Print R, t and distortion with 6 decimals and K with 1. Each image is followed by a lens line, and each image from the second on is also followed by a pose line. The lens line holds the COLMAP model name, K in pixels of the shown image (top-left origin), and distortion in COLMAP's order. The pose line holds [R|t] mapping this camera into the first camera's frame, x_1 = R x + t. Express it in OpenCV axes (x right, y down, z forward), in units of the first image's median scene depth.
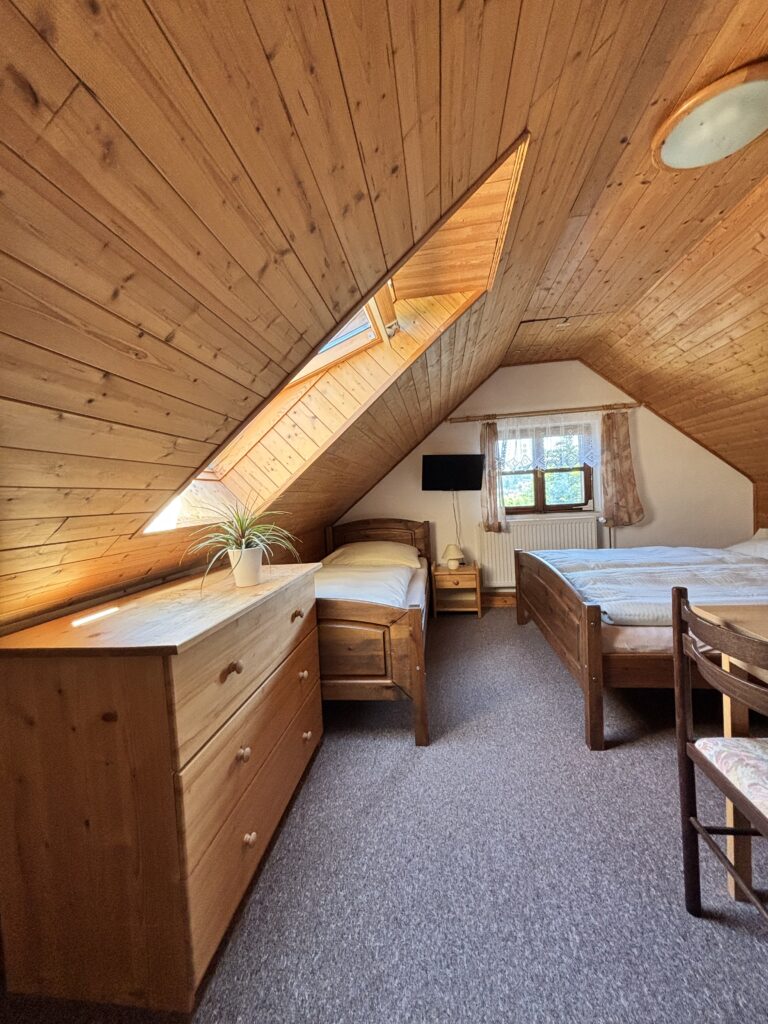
lens RADIAL K [[413.7, 0, 386.2], [0, 413.7, 512.2], [0, 0, 1]] dist [-0.001187, 0.000442]
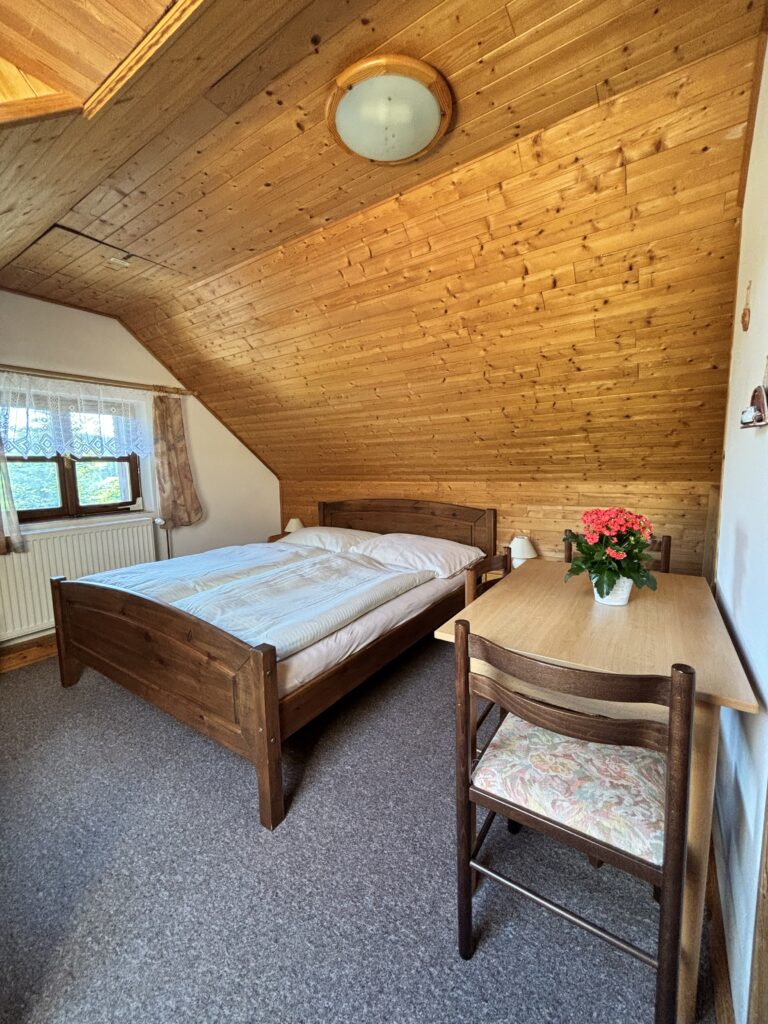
lens RADIAL K [[413.7, 0, 386.5], [0, 413.7, 511.5], [0, 0, 1]] dist [-0.001187, 0.000442]
pose [[0.435689, -0.056769, 0.898306, -0.051971], [0.033333, 0.998342, 0.046924, -0.037939], [-0.899480, 0.009499, 0.436859, 0.301793]]
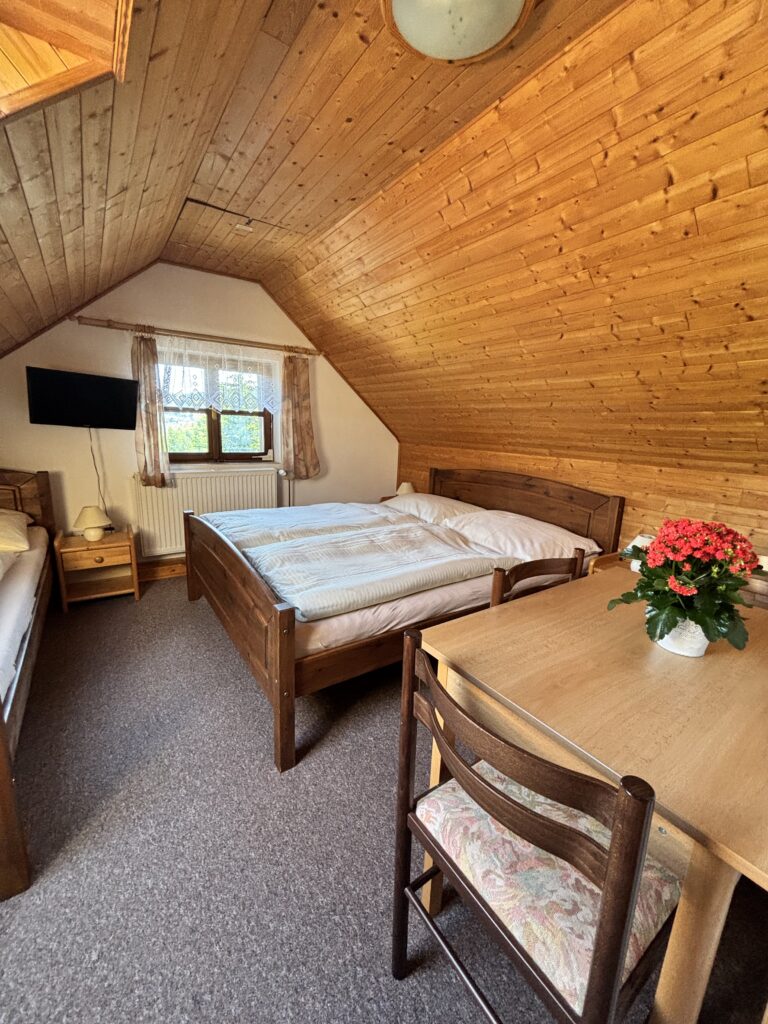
lens RADIAL K [[413.7, 0, 385.9], [0, 413.7, 511.5], [0, 0, 1]] dist [-0.001187, 0.000442]
pose [[0.733027, -0.057215, 0.677789, 0.073470], [-0.051141, 0.989000, 0.138794, -0.052282], [-0.678274, -0.136403, 0.722037, 0.209991]]
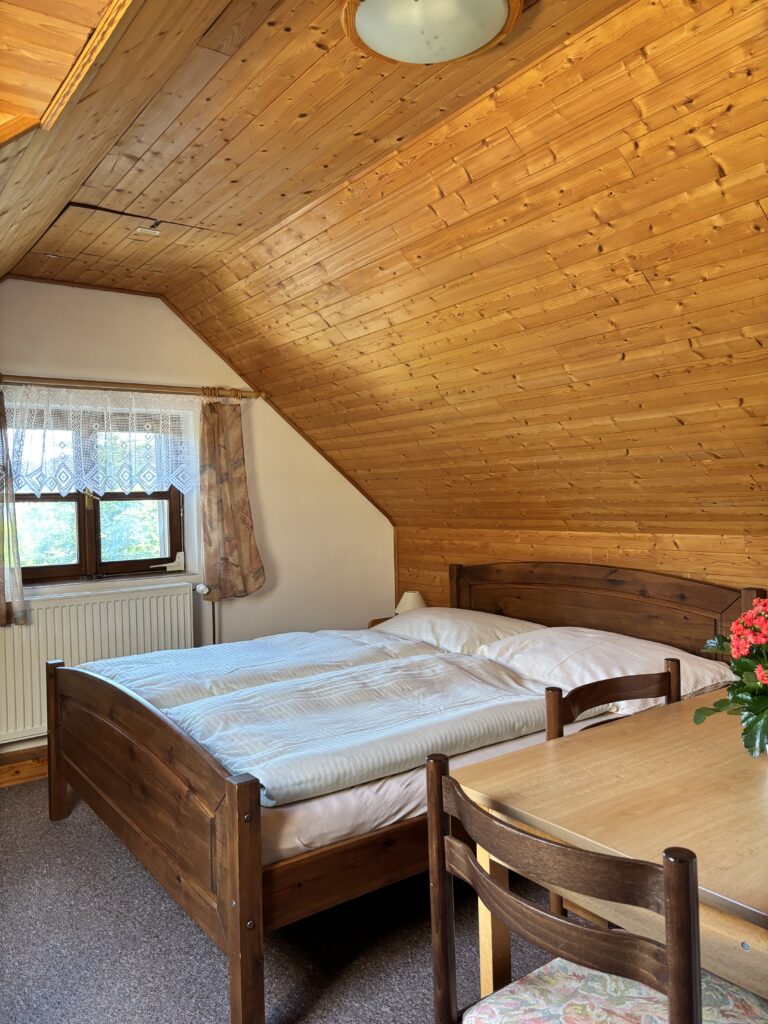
lens RADIAL K [[774.2, 0, 378.2], [0, 774.2, 512.7], [0, 0, 1]] dist [0.055197, -0.058086]
pose [[0.725348, 0.022700, 0.688008, -0.046644], [0.014856, 0.998707, -0.048613, -0.043219], [-0.688222, 0.045483, 0.724073, 0.096536]]
